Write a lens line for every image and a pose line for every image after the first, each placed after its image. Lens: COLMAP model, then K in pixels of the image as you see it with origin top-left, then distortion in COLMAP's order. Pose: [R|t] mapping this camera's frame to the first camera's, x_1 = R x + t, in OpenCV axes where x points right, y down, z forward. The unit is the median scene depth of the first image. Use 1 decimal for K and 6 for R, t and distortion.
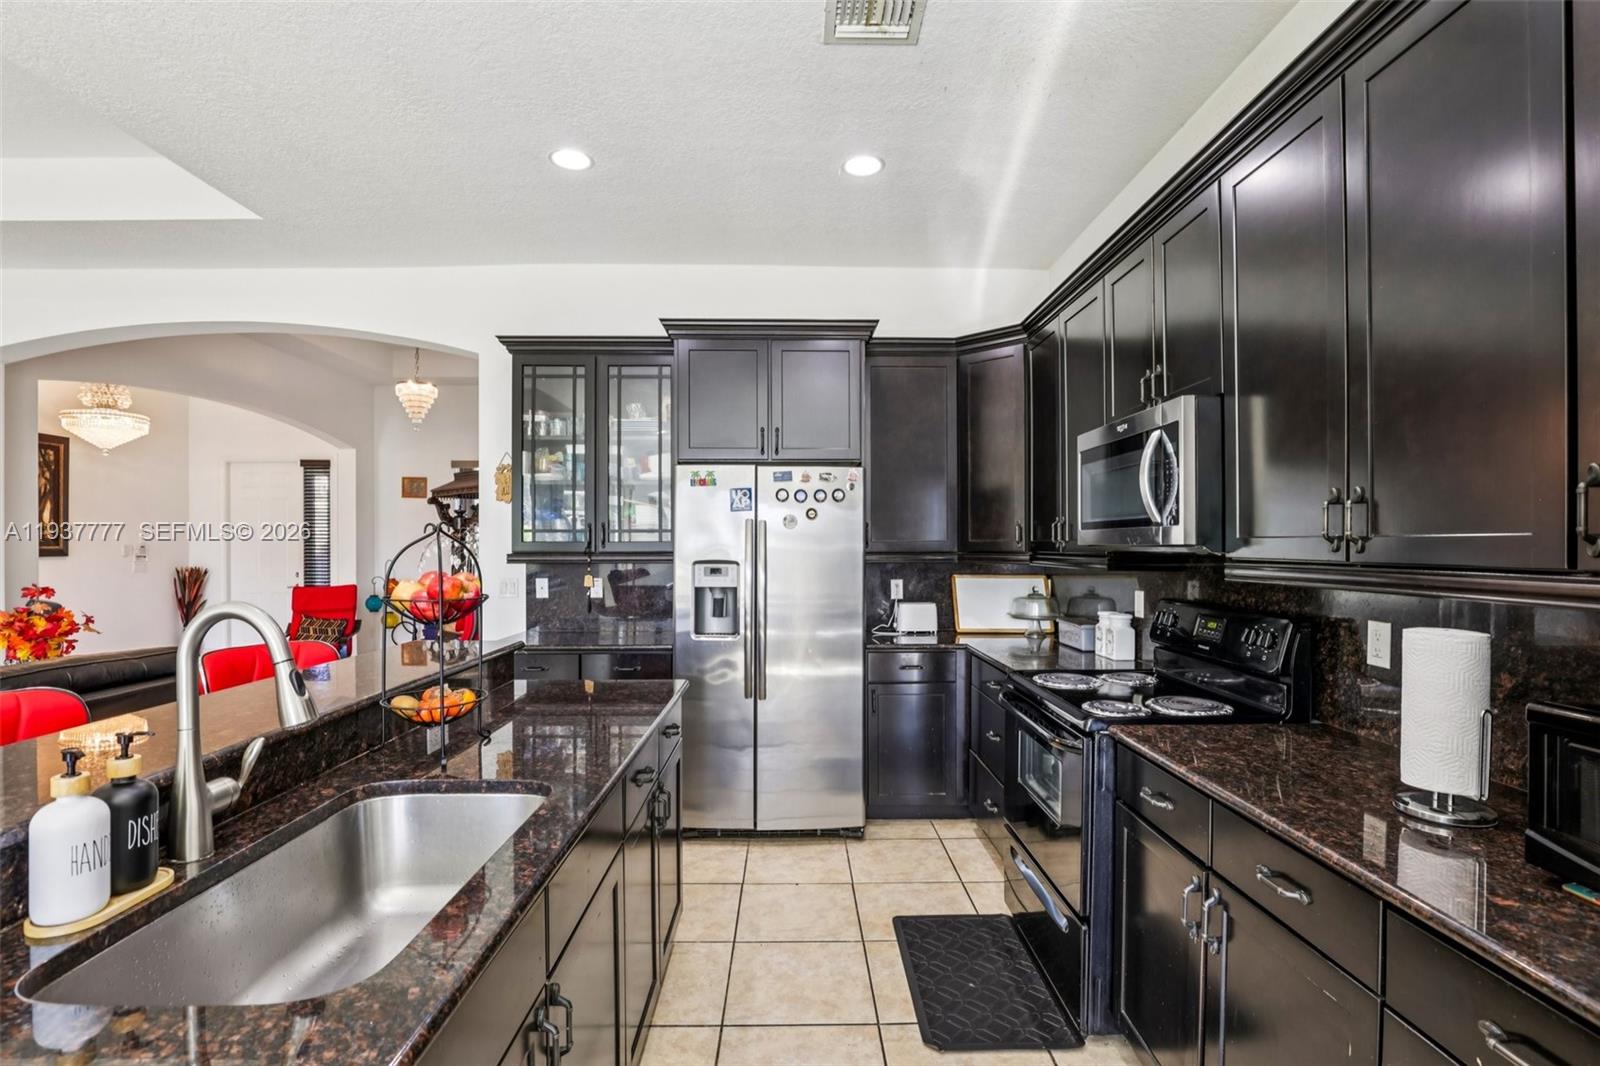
lens RADIAL K [[730.4, 0, 808.1], [0, 730.4, 535.5], [0, 0, 1]] dist [-0.025674, -0.000137]
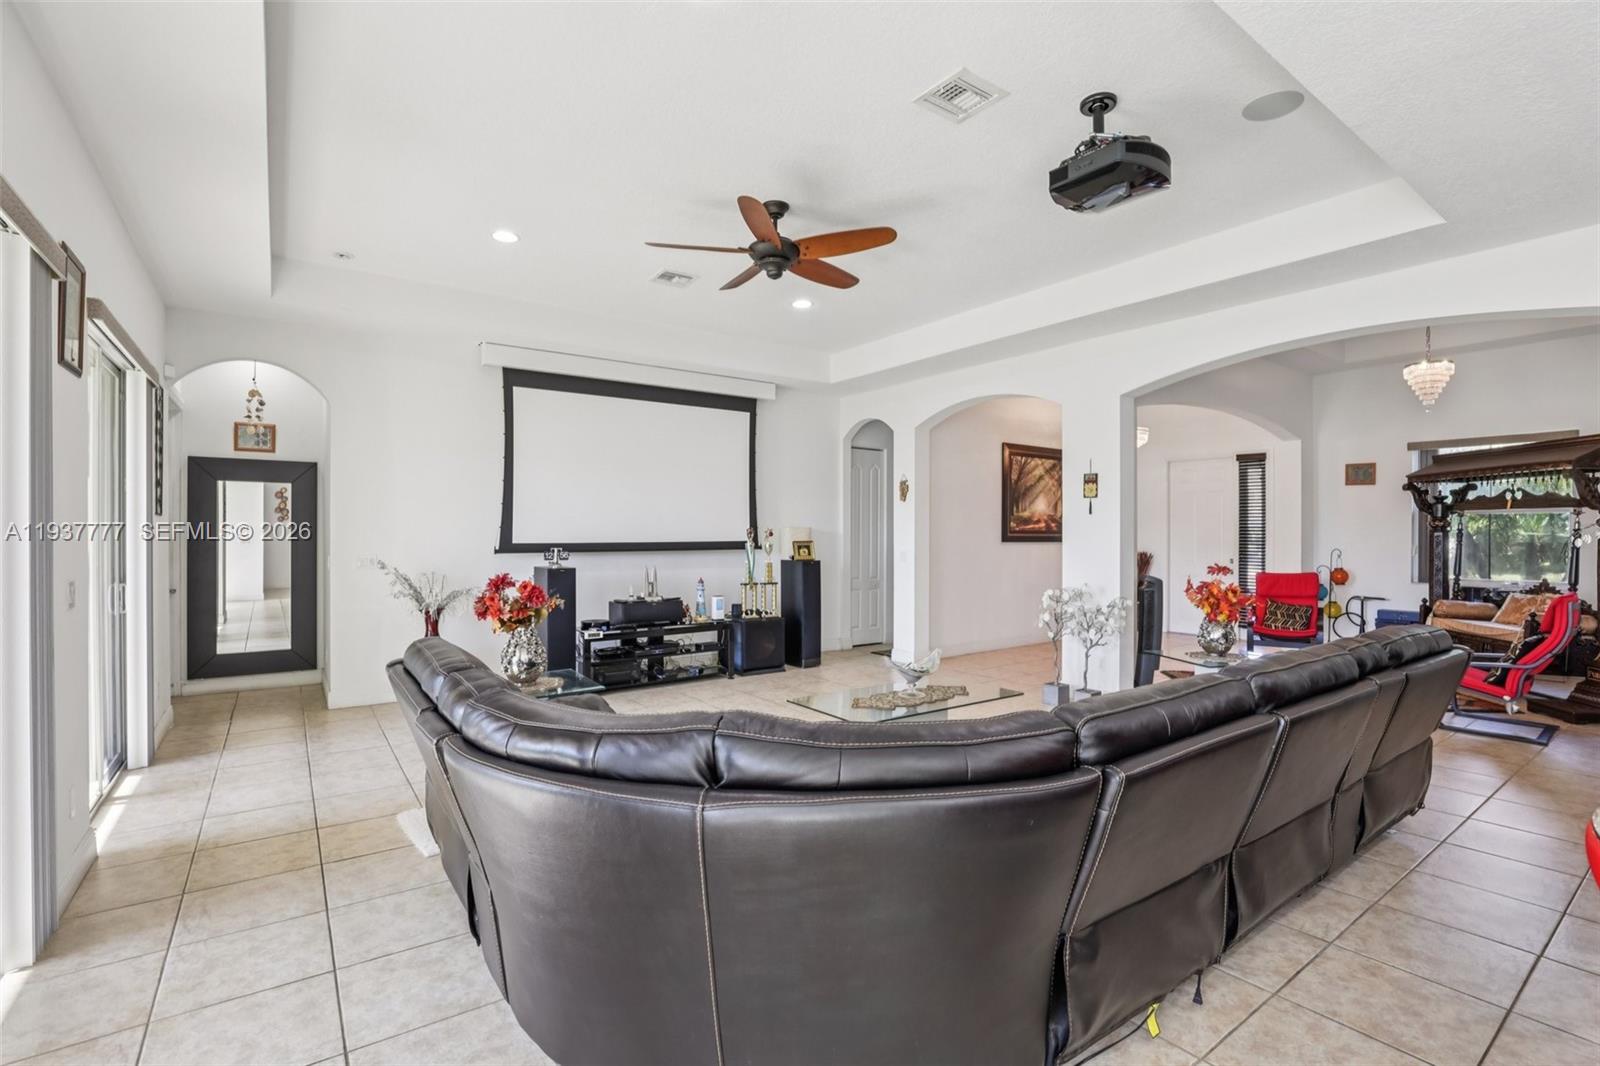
lens RADIAL K [[730.4, 0, 808.1], [0, 730.4, 535.5], [0, 0, 1]] dist [-0.025674, -0.000137]
pose [[0.568521, 0.005920, -0.822648, -0.390421], [0.006128, 0.999916, 0.011431, -0.001061], [0.822646, -0.011540, 0.568436, -0.330021]]
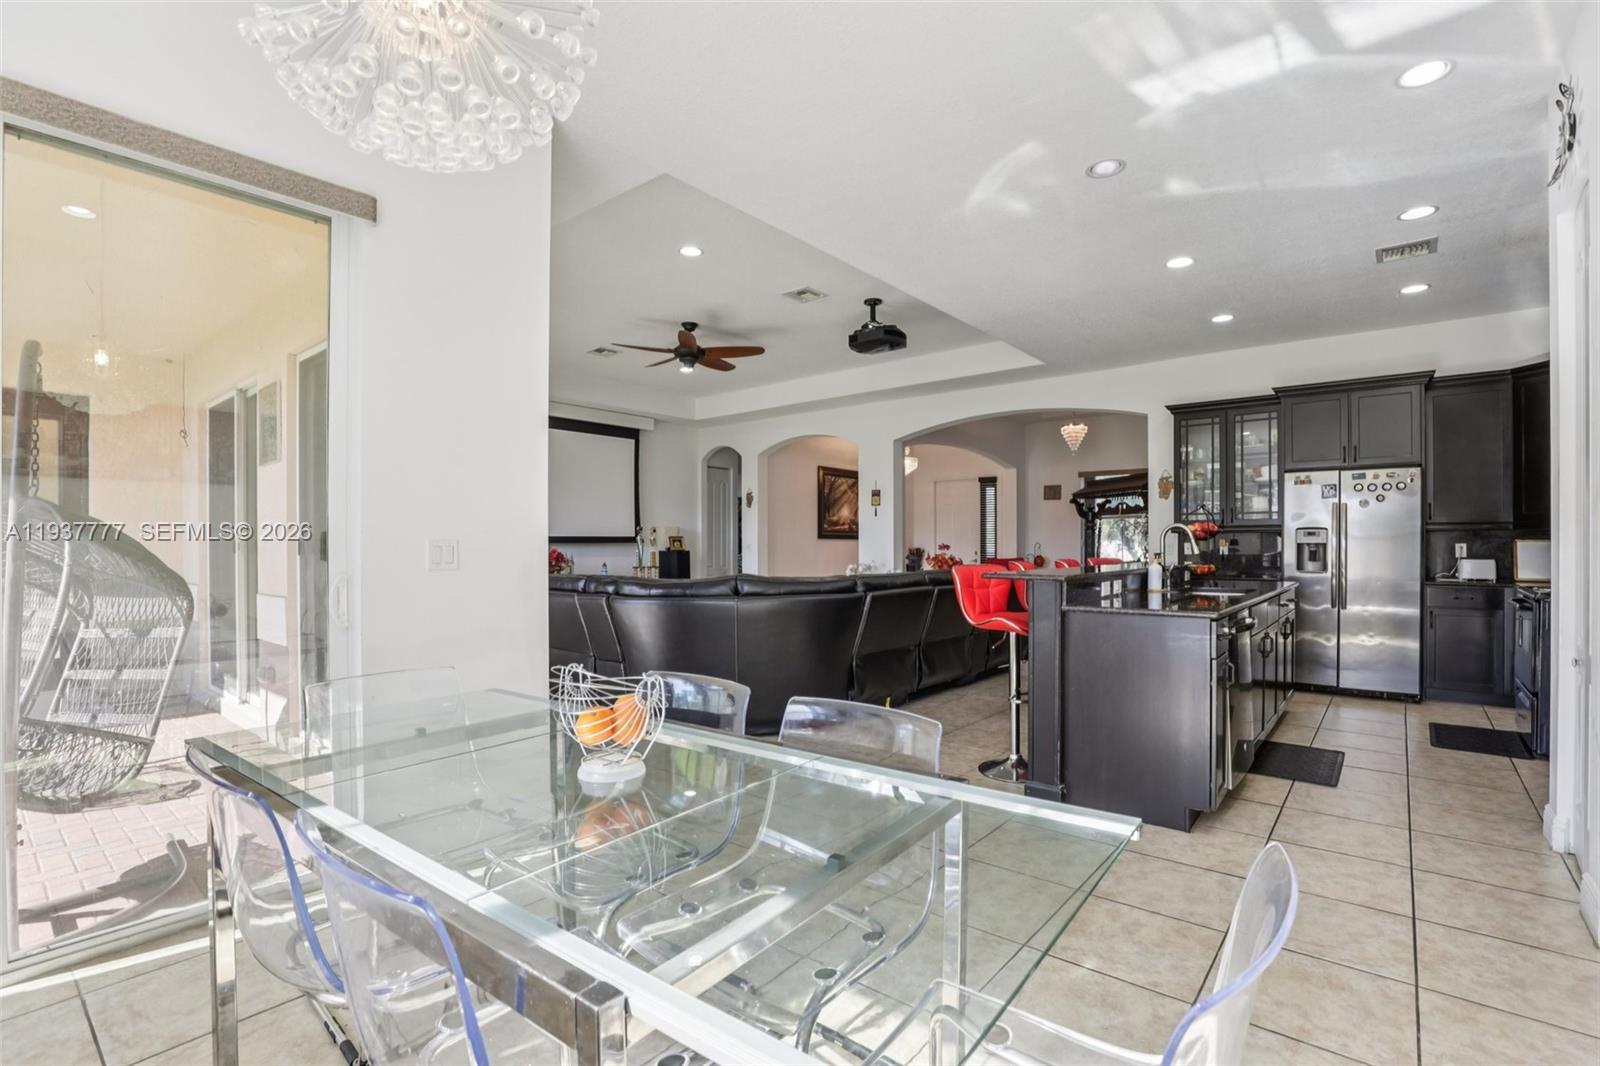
lens RADIAL K [[736.2, 0, 798.2], [0, 736.2, 550.8], [0, 0, 1]] dist [-0.026689, -0.000254]
pose [[0.750616, 0.006688, -0.660705, 0.084097], [0.006525, 0.999825, 0.017533, 0.044939], [0.660707, -0.017472, 0.750441, -0.939942]]
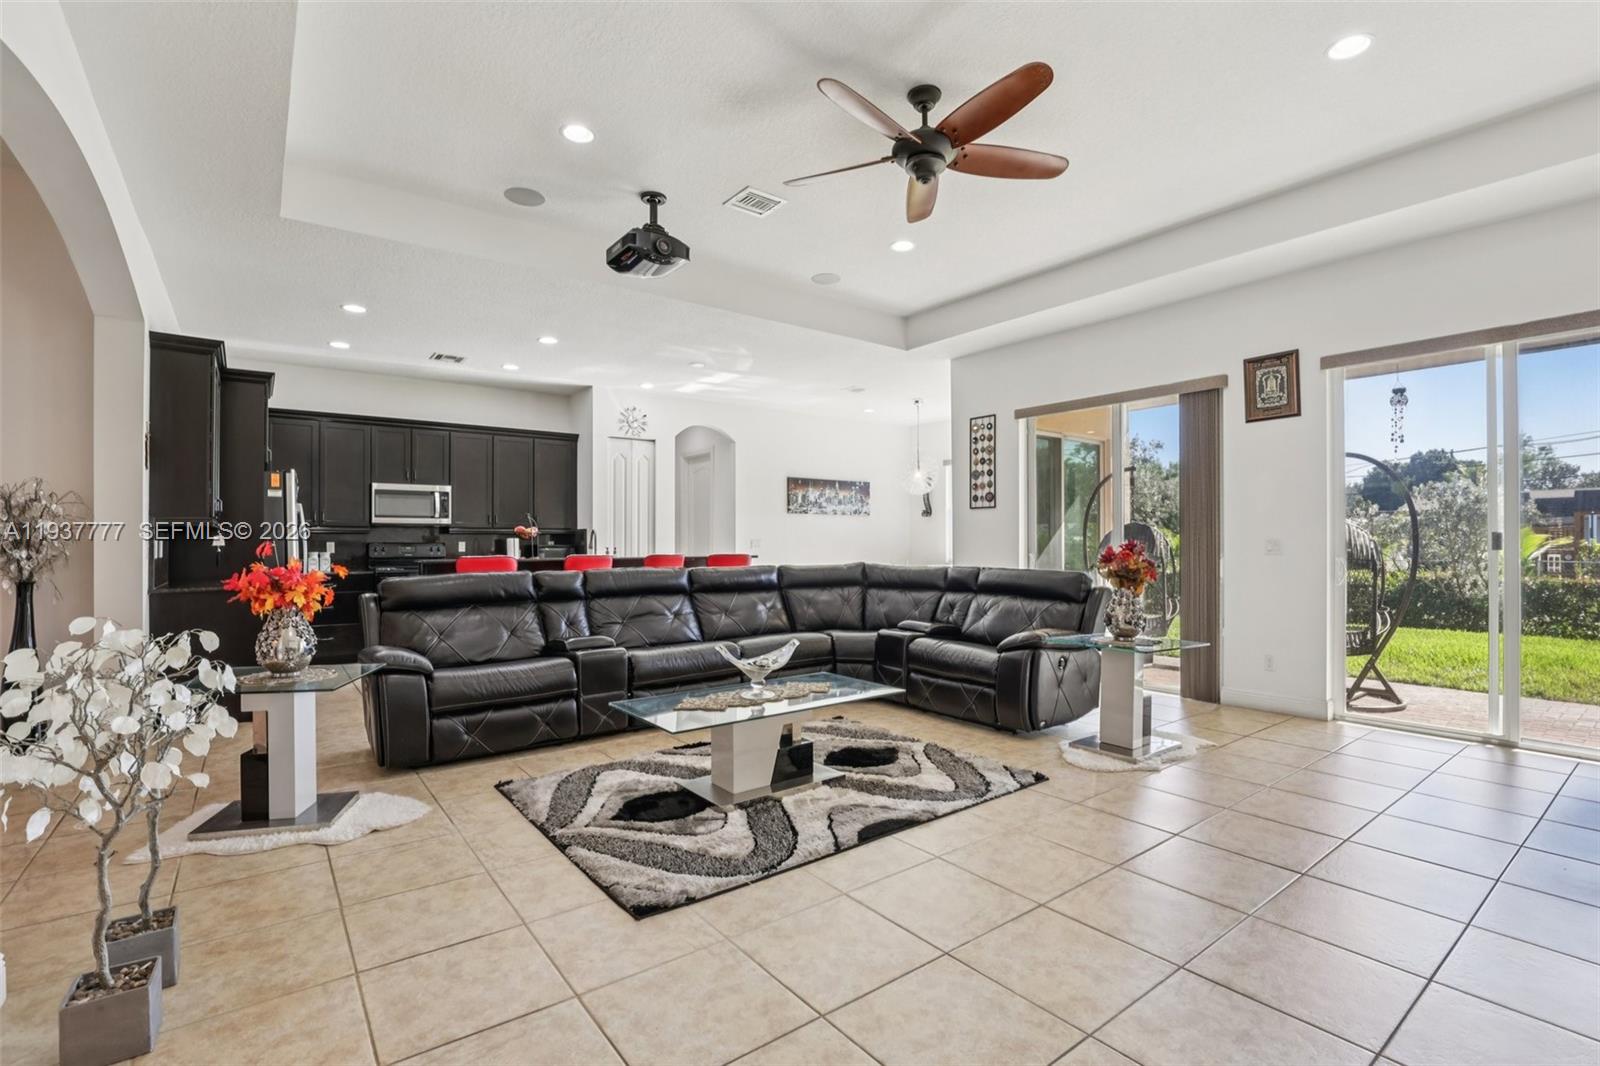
lens RADIAL K [[730.4, 0, 808.1], [0, 730.4, 535.5], [0, 0, 1]] dist [-0.025674, -0.000137]
pose [[-0.587957, 0.010816, 0.808820, -1.951285], [-0.005032, 0.999842, -0.017028, 0.069894], [-0.808877, -0.014082, -0.587810, 0.888273]]
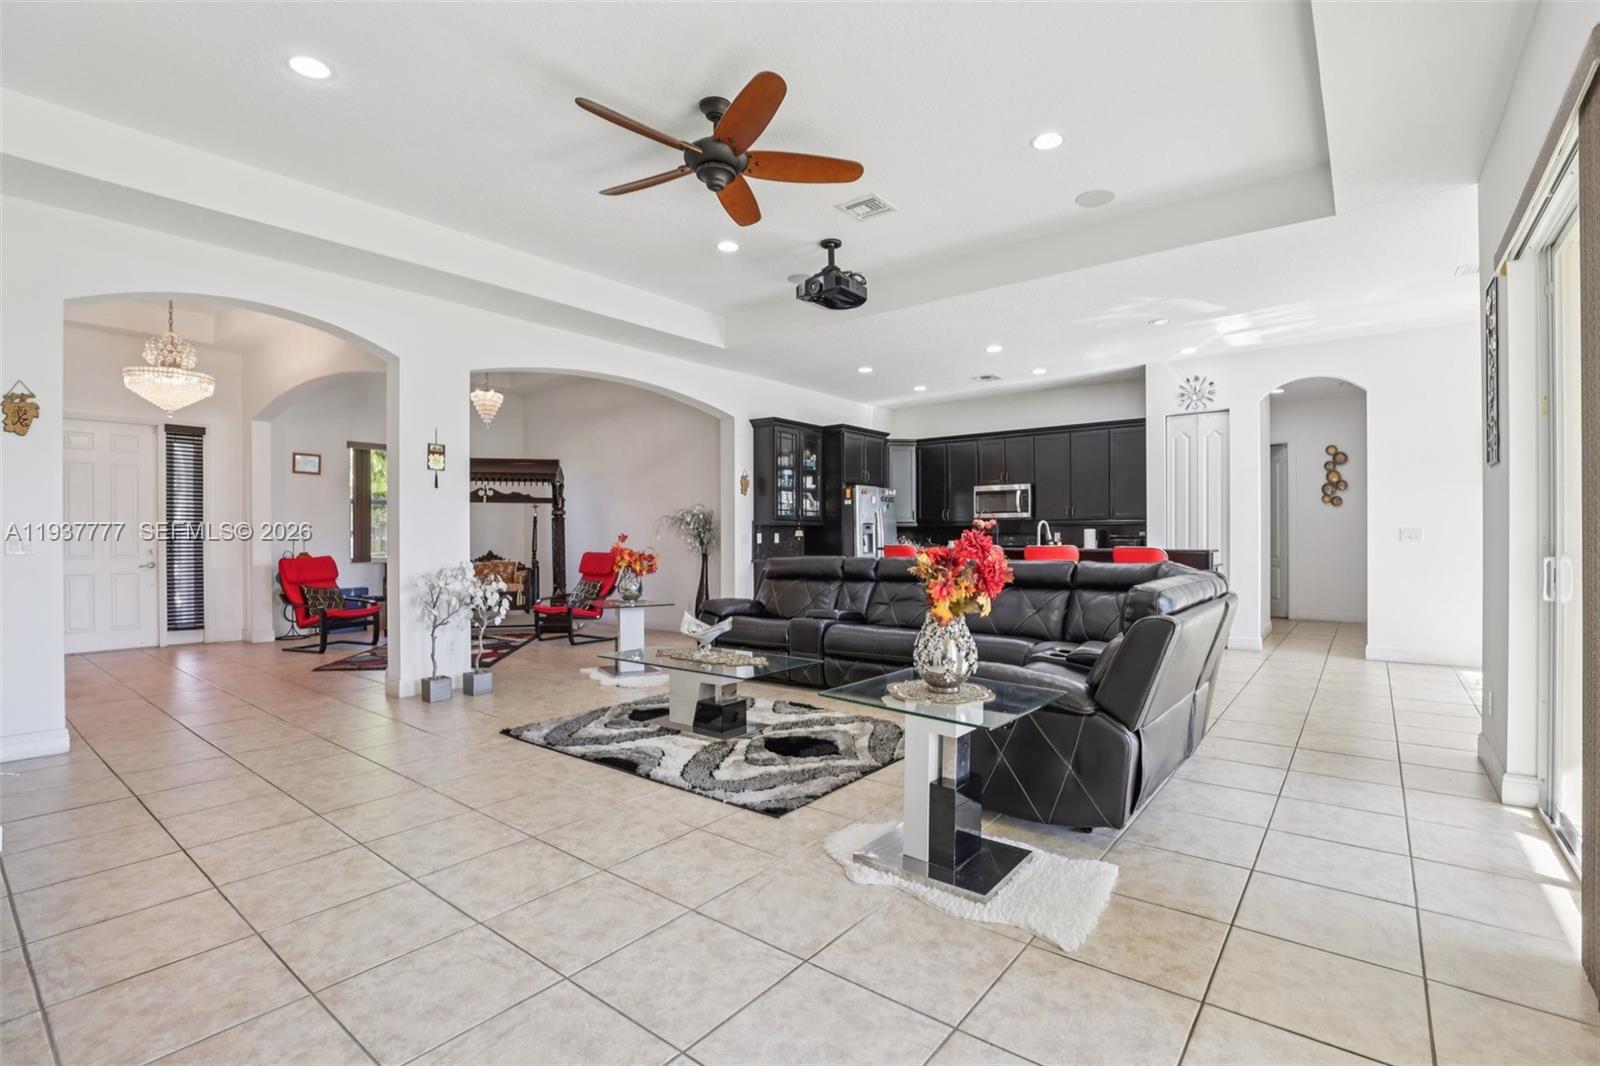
lens RADIAL K [[730.4, 0, 808.1], [0, 730.4, 535.5], [0, 0, 1]] dist [-0.025674, -0.000137]
pose [[0.636809, -0.002461, 0.771018, -1.961410], [-0.004942, 0.999961, 0.007273, 0.053052], [-0.771006, -0.008441, 0.636772, -0.425365]]
